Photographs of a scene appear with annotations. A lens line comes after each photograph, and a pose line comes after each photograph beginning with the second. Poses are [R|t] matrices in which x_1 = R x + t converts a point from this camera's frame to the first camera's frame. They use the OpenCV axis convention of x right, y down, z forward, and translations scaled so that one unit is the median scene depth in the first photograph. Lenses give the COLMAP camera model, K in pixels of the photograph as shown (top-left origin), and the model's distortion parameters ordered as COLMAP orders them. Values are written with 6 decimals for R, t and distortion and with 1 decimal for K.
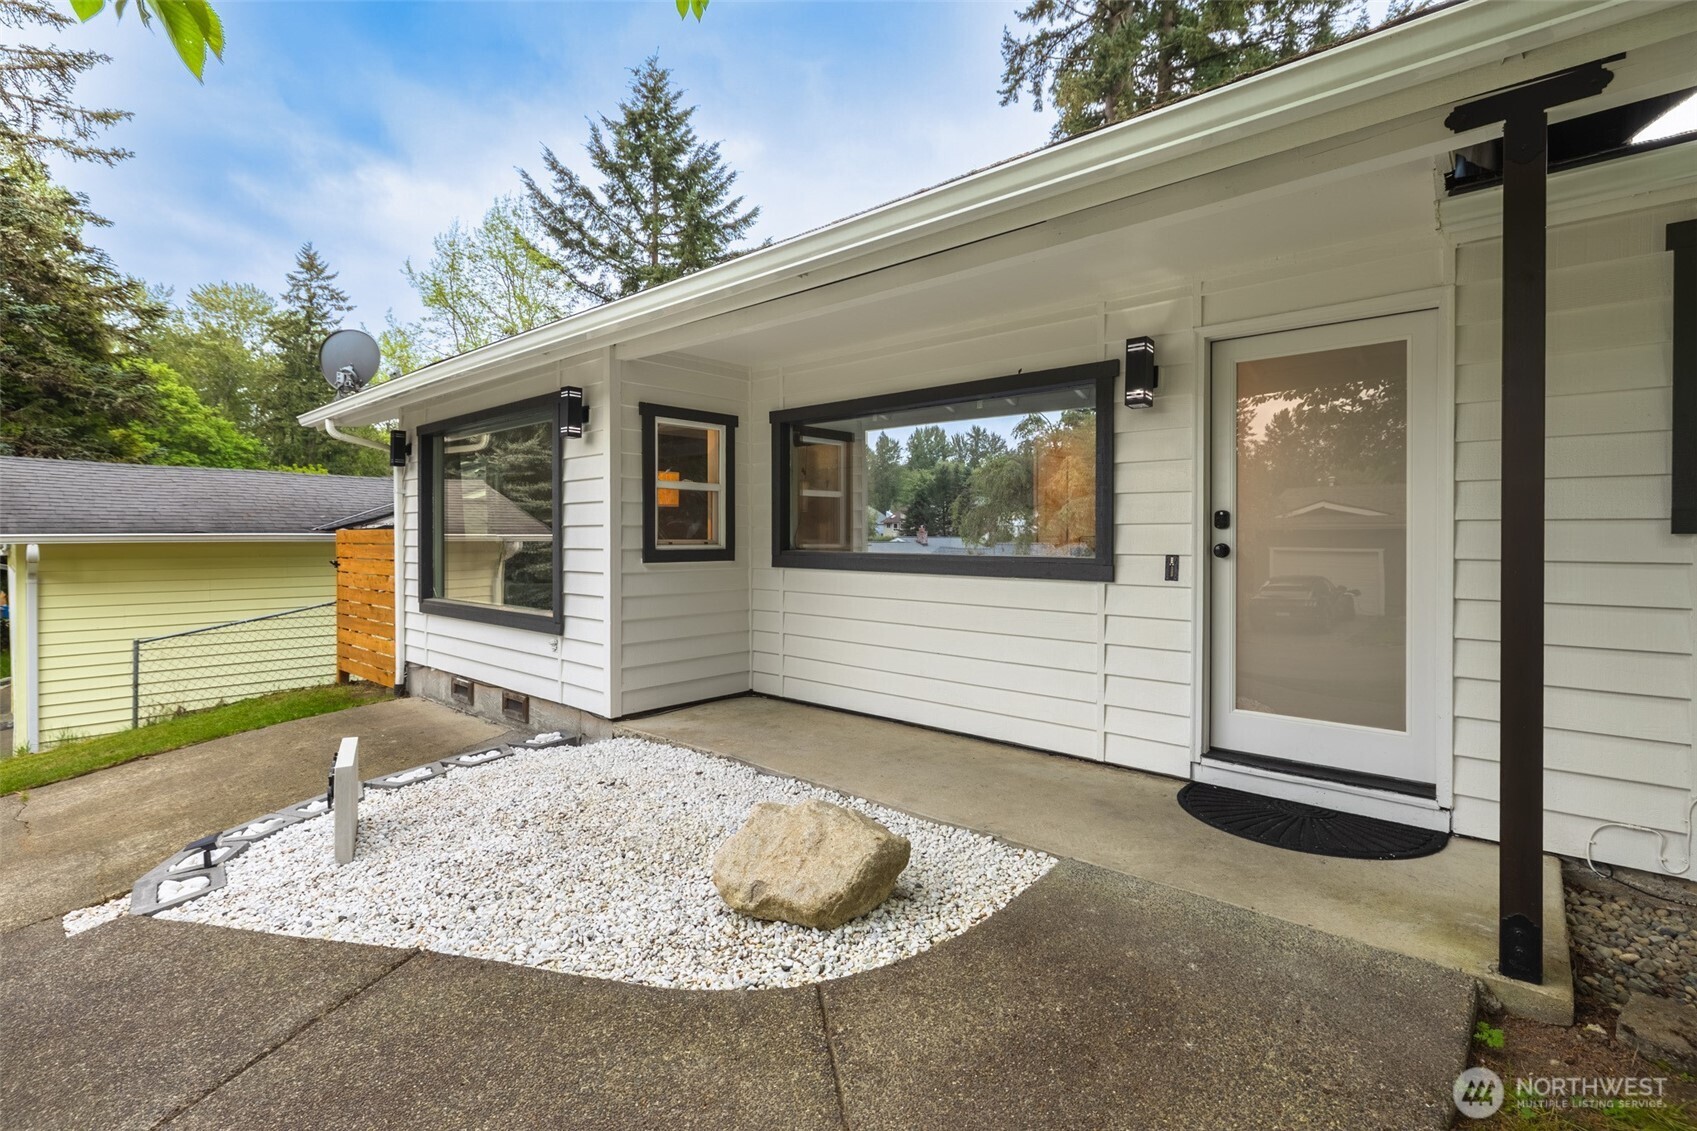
lens RADIAL K [[776.9, 0, 832.0], [0, 776.9, 540.8], [0, 0, 1]] dist [-0.004150, -0.000279]
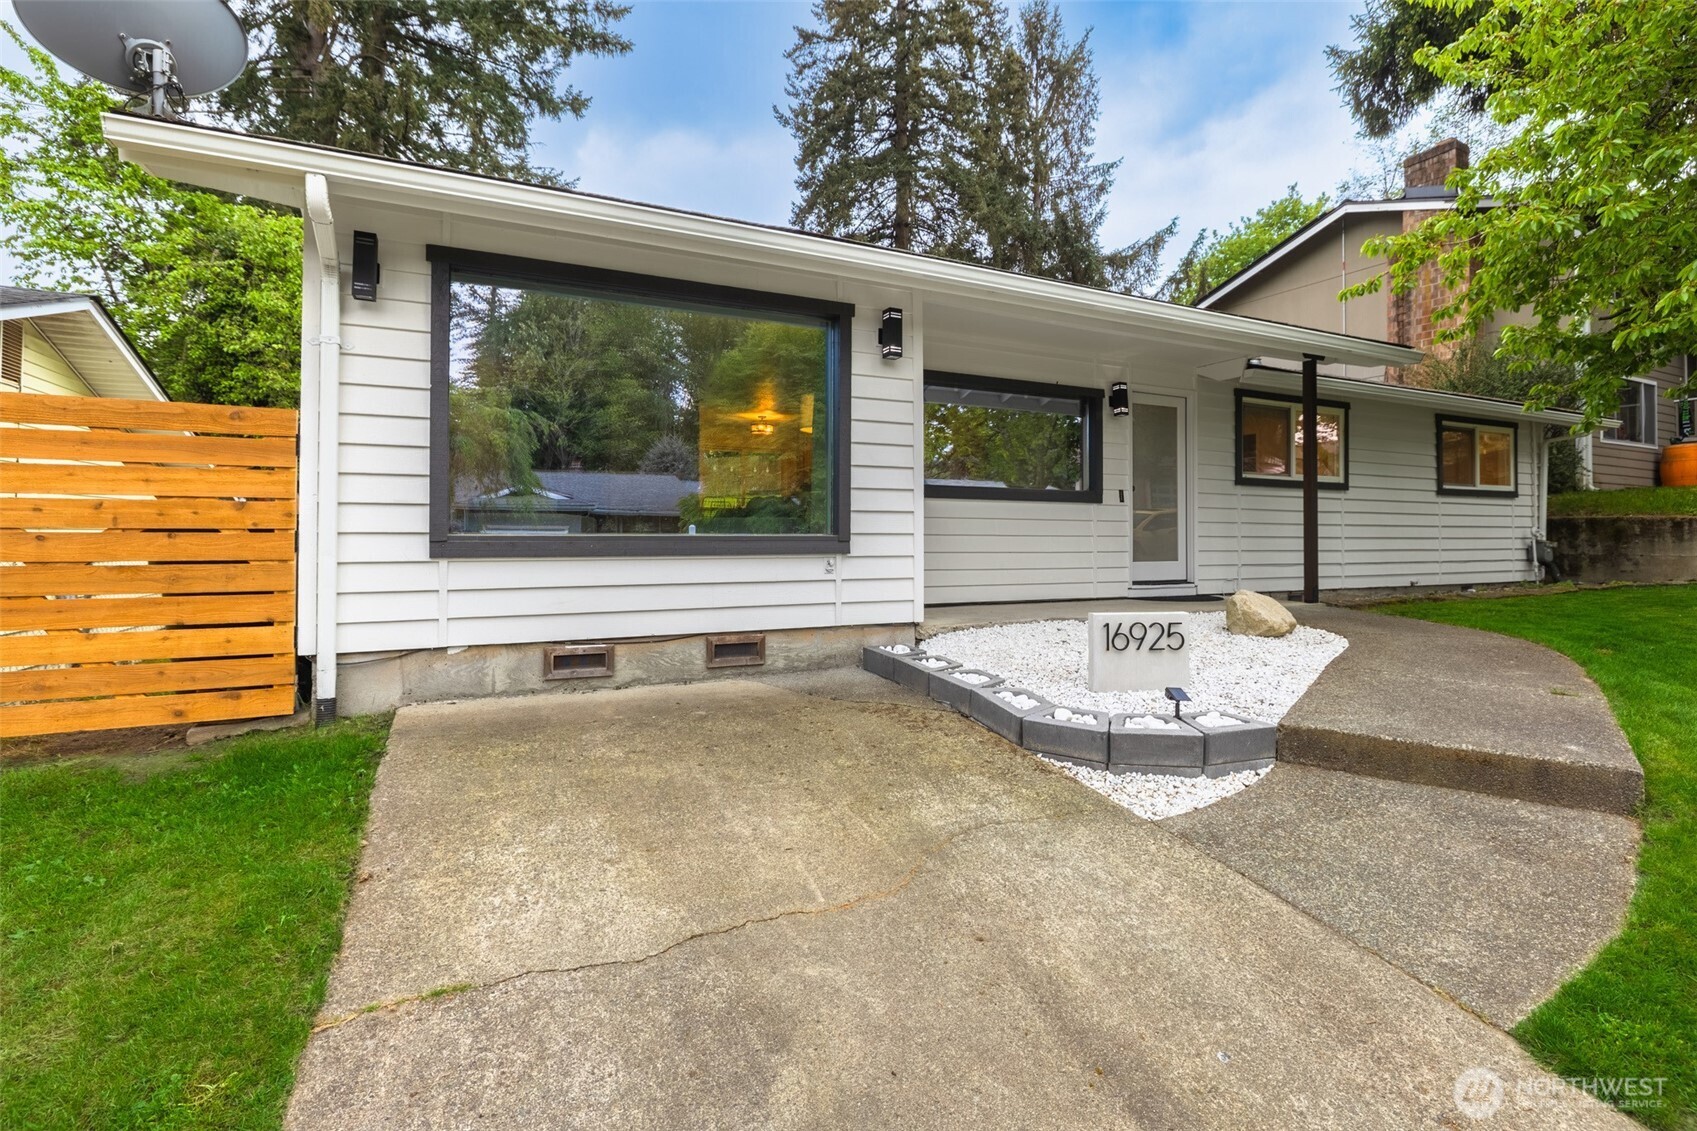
lens RADIAL K [[784.3, 0, 846.0], [0, 784.3, 530.5], [0, 0, 1]] dist [-0.001259, 0.000278]
pose [[0.378386, 0.008271, 0.925611, -1.170590], [0.003729, 0.999938, -0.010460, 0.096431], [-0.925640, 0.007410, 0.378332, 0.587684]]
